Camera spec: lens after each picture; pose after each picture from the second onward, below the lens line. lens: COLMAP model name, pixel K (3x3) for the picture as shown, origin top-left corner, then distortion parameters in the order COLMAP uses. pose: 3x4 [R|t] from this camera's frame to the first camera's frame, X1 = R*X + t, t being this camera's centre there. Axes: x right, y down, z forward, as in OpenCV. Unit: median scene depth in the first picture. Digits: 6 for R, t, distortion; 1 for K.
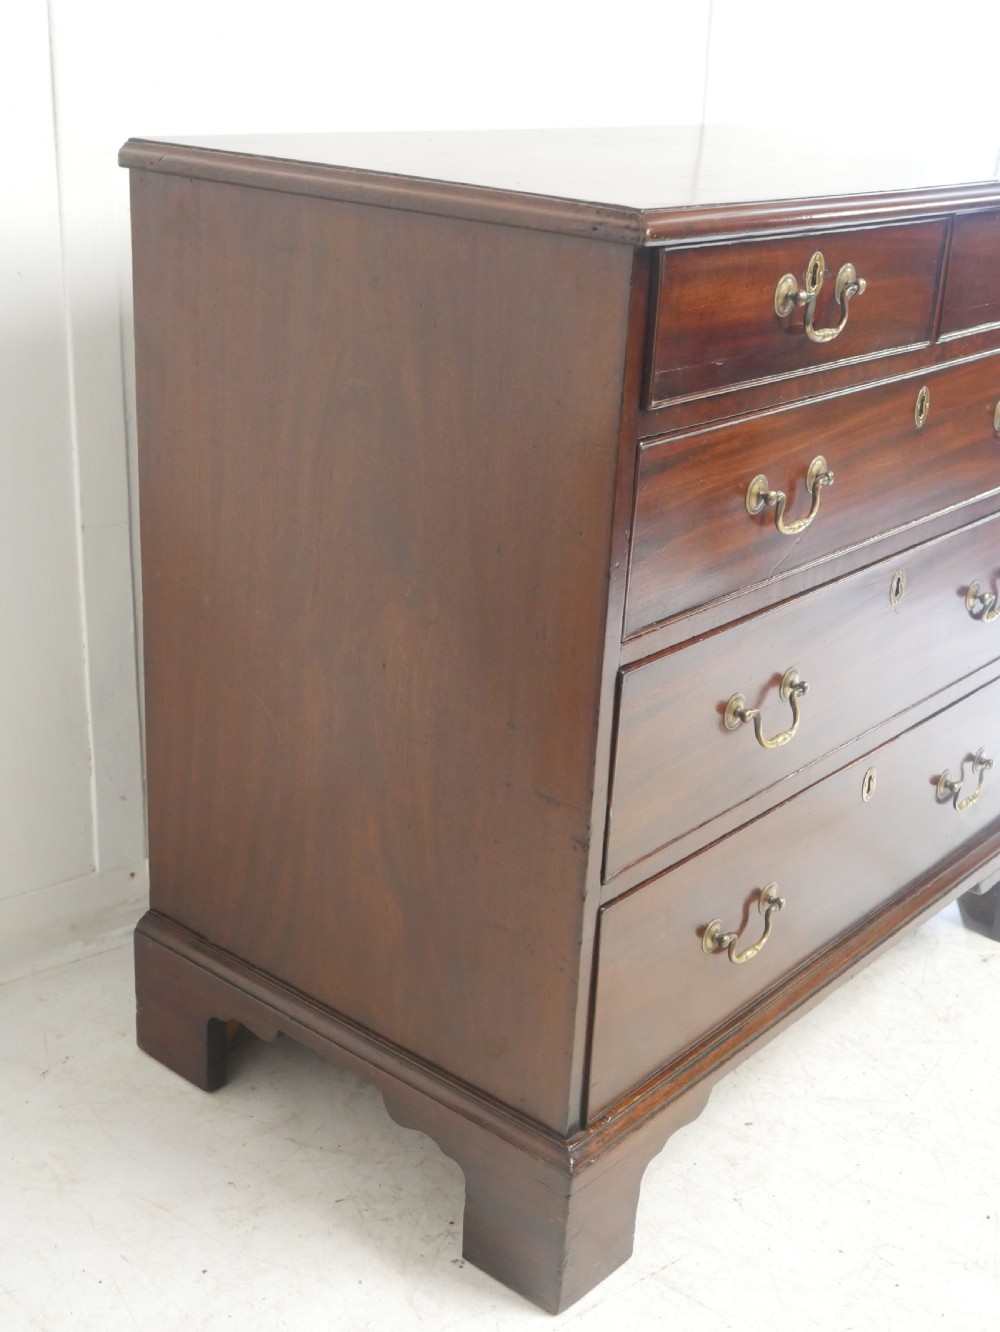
lens RADIAL K [[1687.5, 0, 500.0], [0, 1687.5, 666.0], [0, 0, 1]] dist [-0.003756, -0.094729]
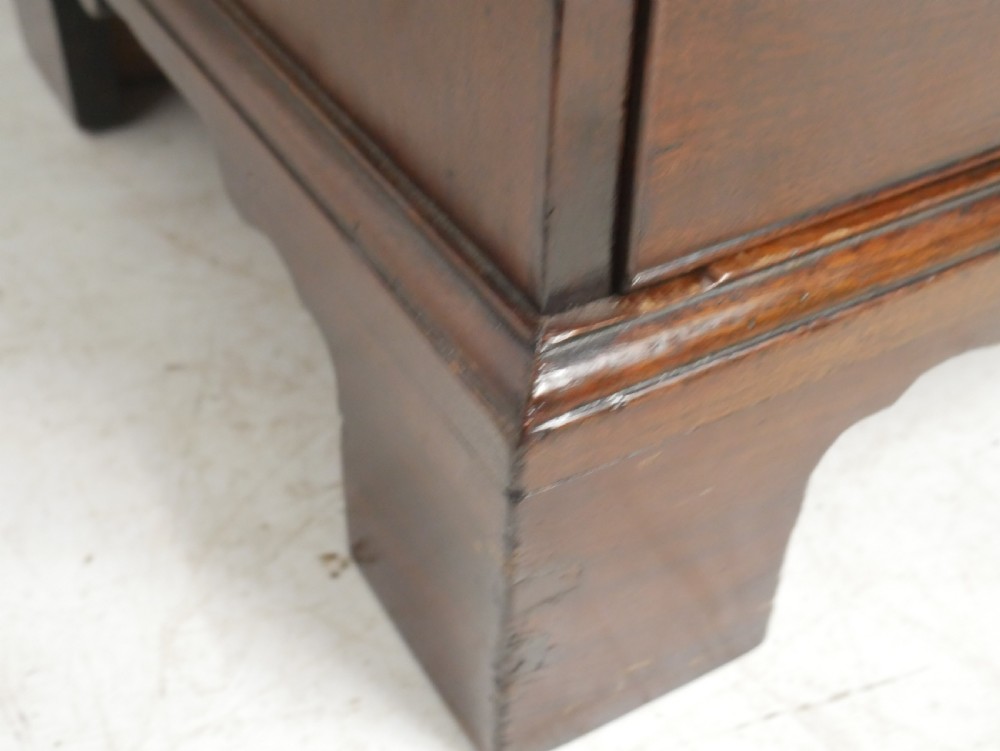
lens RADIAL K [[1266.9, 0, 500.0], [0, 1266.9, 375.5], [0, 0, 1]] dist [-0.003756, -0.094729]
pose [[0.942818, 0.186482, -0.276259, 0.091173], [-0.088726, 0.939351, 0.331281, 0.205051], [0.321282, -0.287827, 0.902183, 0.747662]]
